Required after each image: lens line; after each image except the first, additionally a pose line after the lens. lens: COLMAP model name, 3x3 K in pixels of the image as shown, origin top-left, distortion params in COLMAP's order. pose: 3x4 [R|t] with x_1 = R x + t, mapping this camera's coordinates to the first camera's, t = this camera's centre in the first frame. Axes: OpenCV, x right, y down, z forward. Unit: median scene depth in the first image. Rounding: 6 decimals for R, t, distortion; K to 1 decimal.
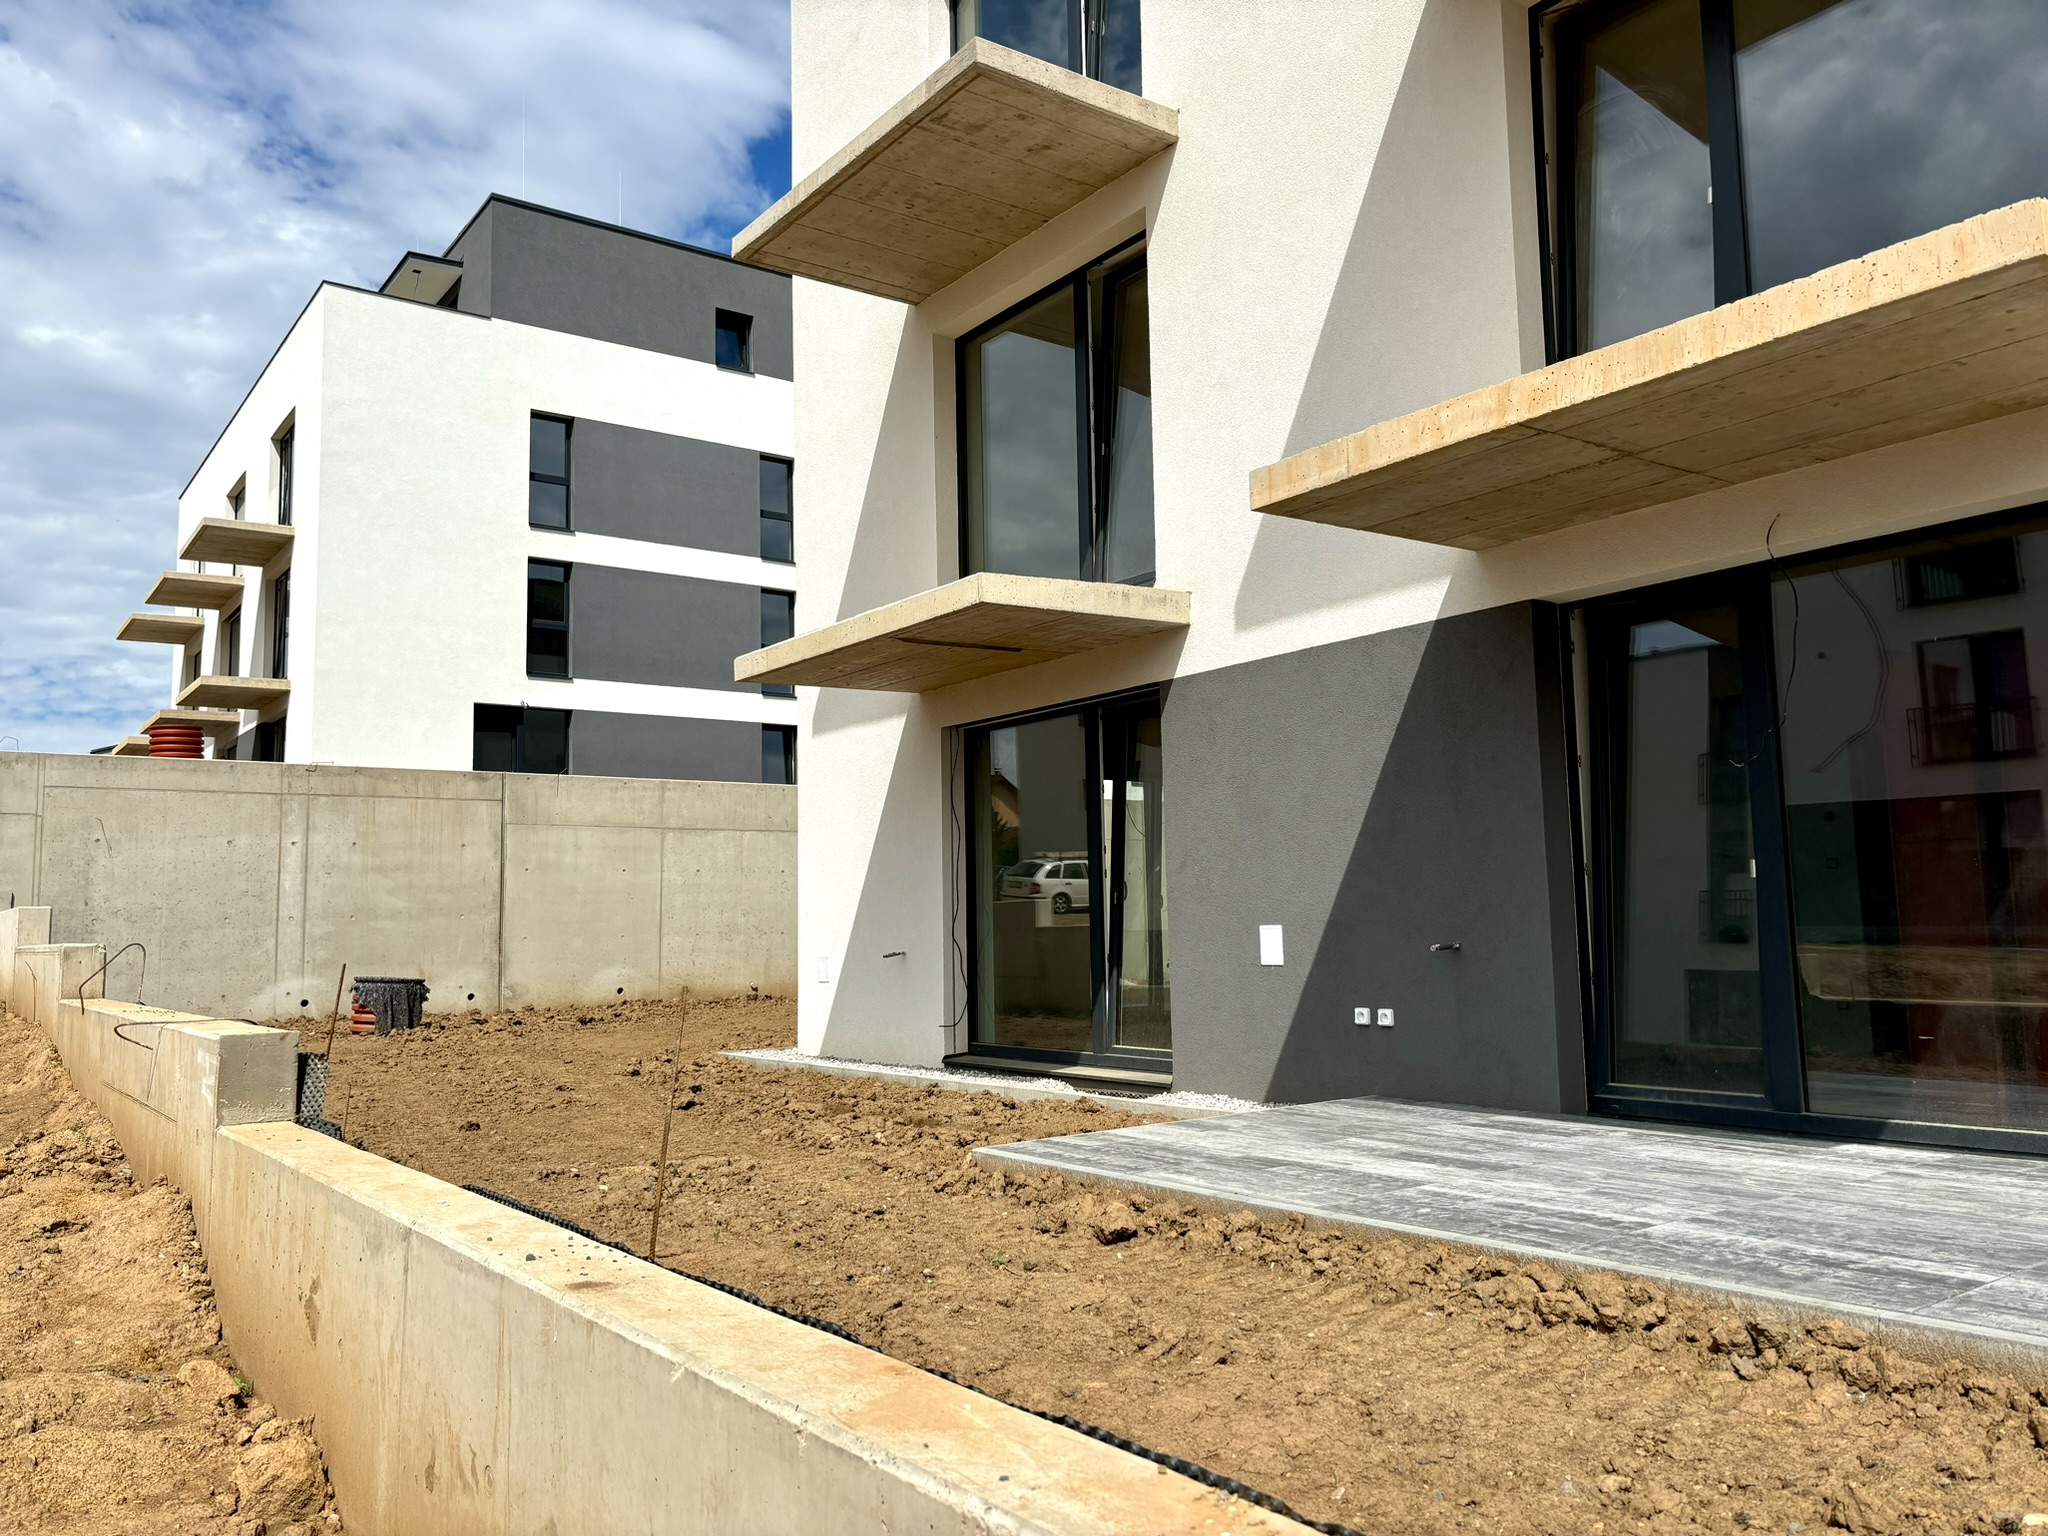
lens RADIAL K [[1540.4, 0, 1025.1], [0, 1540.4, 772.0], [0, 0, 1]] dist [0.007007, -0.004366]
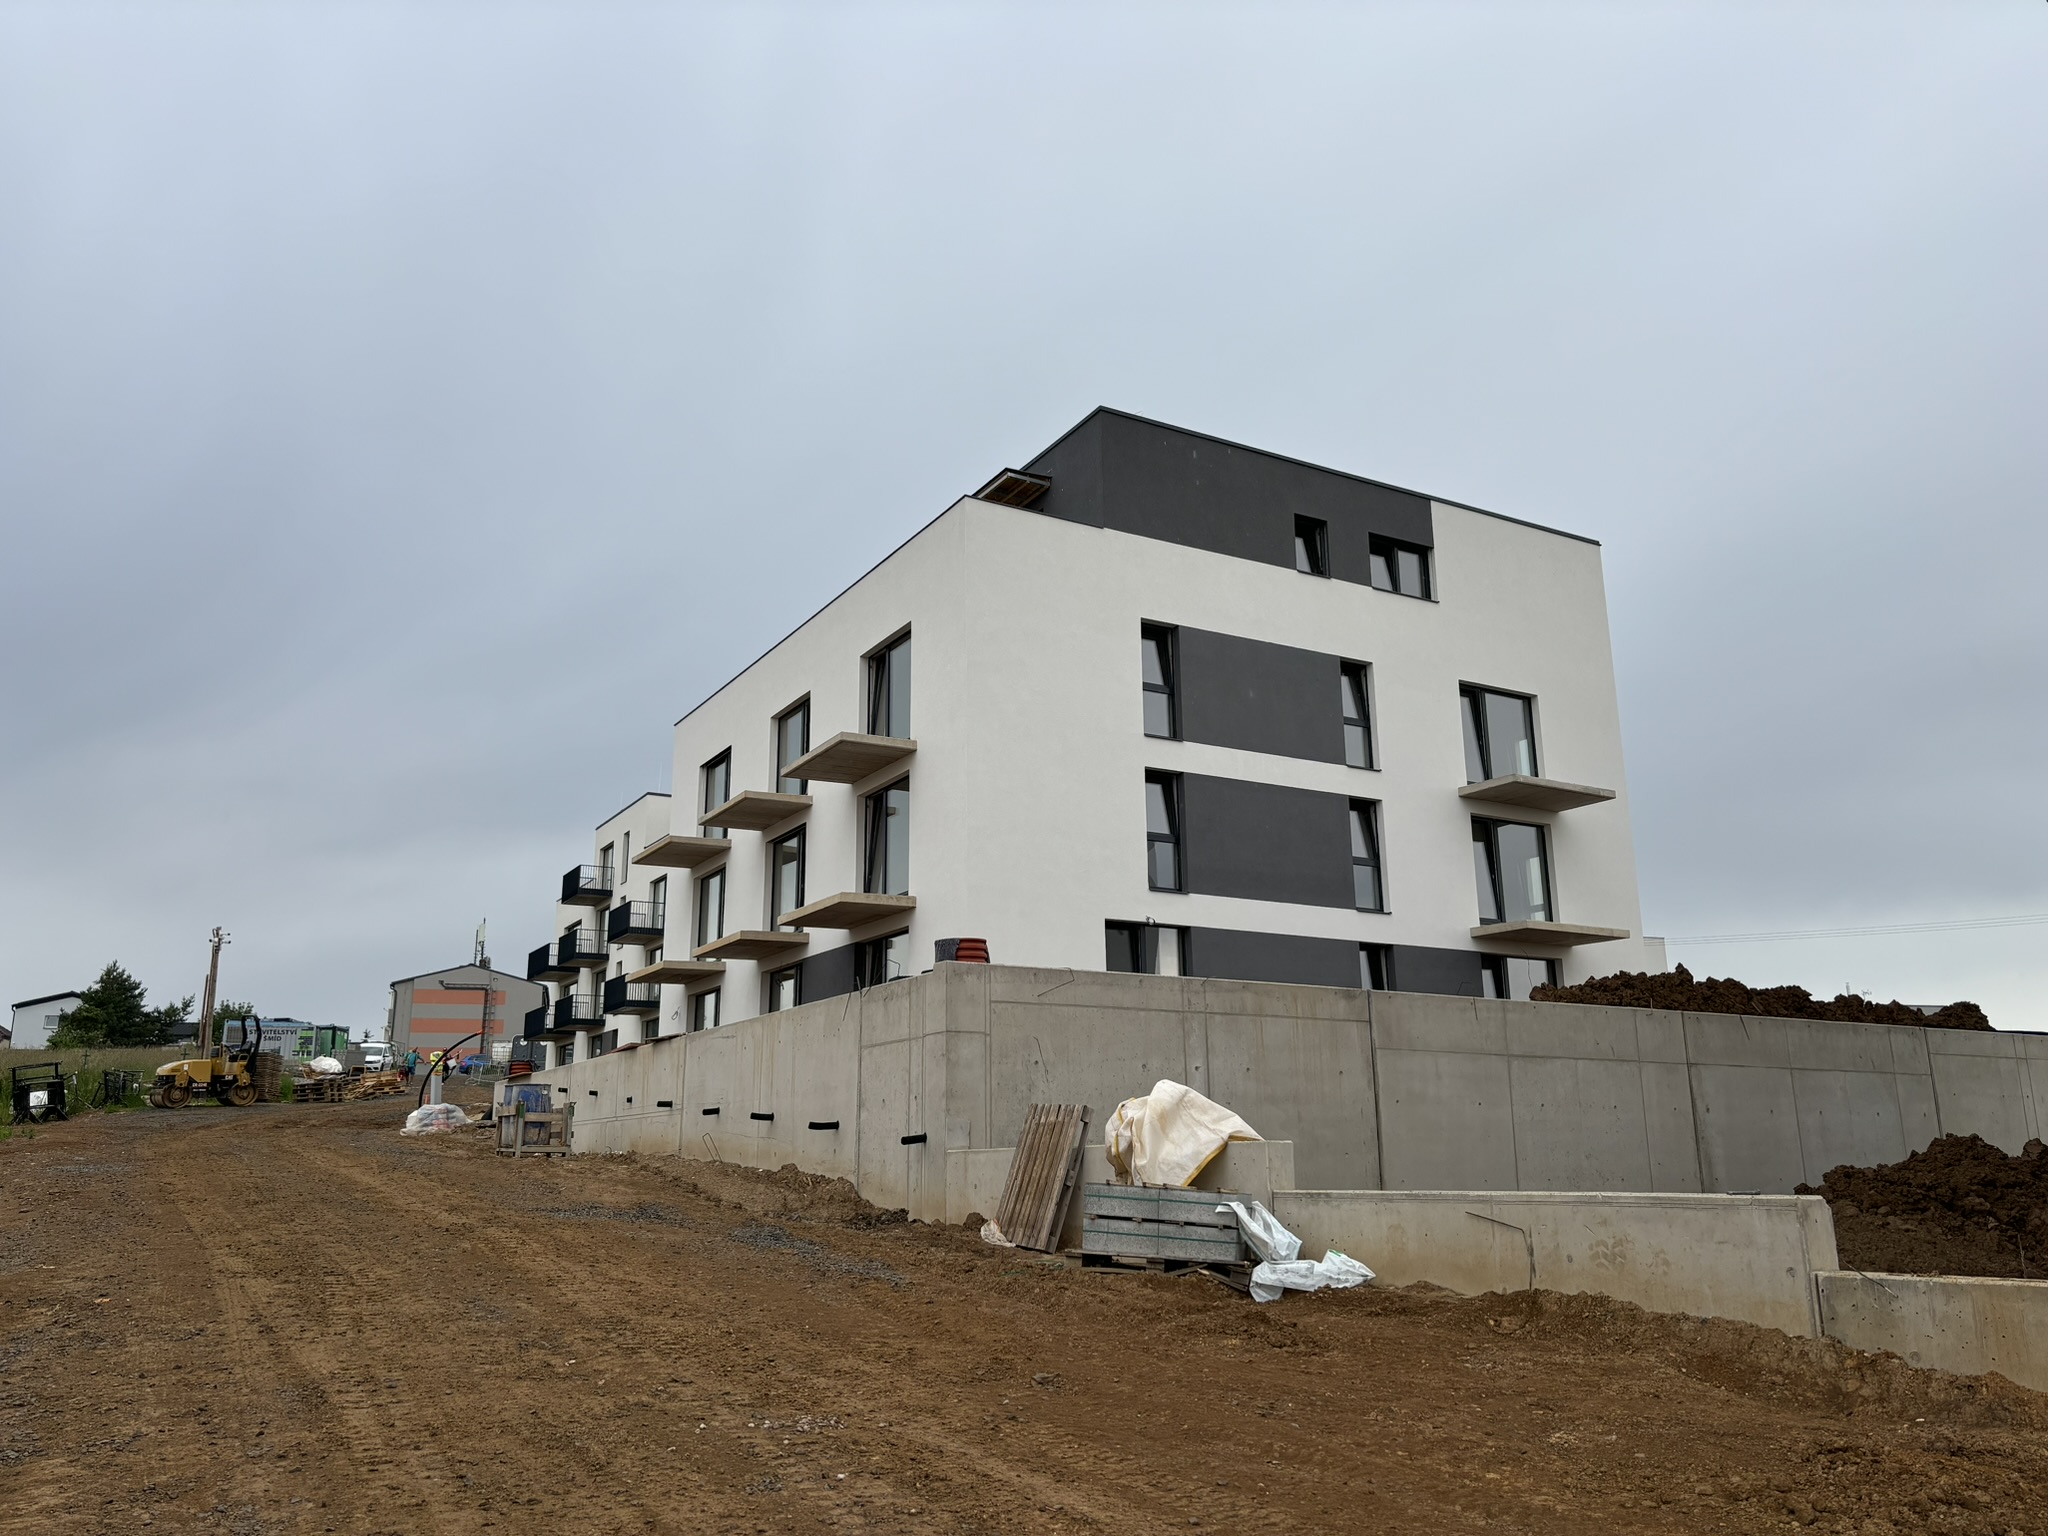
lens RADIAL K [[1540.4, 0, 1025.1], [0, 1540.4, 772.0], [0, 0, 1]] dist [0.007007, -0.004366]
pose [[0.990995, -0.017163, -0.132796, -0.396096], [-0.002793, 0.988886, -0.148648, 0.008607], [0.133871, 0.147680, 0.979933, 0.080791]]
